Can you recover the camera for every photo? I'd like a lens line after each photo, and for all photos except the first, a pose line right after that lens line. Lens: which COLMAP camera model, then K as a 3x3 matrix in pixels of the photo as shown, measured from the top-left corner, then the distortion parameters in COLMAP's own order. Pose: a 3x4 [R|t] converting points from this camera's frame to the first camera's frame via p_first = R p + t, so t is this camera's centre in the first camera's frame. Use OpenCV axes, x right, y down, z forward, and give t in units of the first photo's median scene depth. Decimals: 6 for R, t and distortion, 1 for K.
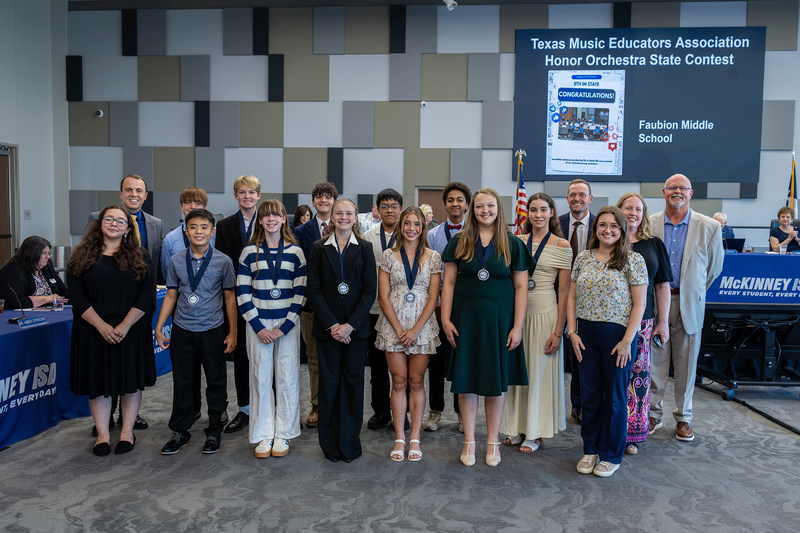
lens RADIAL K [[667.5, 0, 384.8], [0, 667.5, 268.0], [0, 0, 1]] dist [-0.008638, 0.006877]
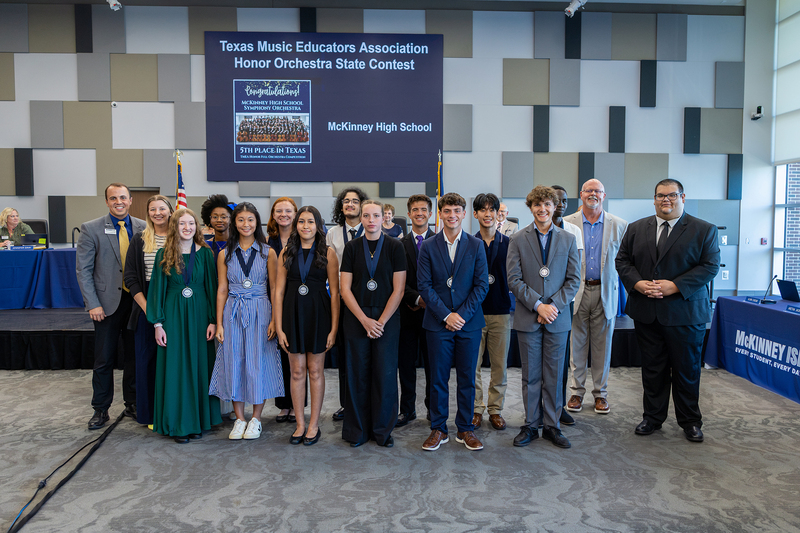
lens RADIAL K [[667.5, 0, 415.5], [0, 667.5, 270.2], [0, 0, 1]] dist [-0.008638, 0.006877]
pose [[0.990406, -0.022471, 0.136347, 0.368221], [0.022322, 0.999747, 0.002618, 0.008309], [-0.136371, 0.000451, 0.990658, -0.042375]]
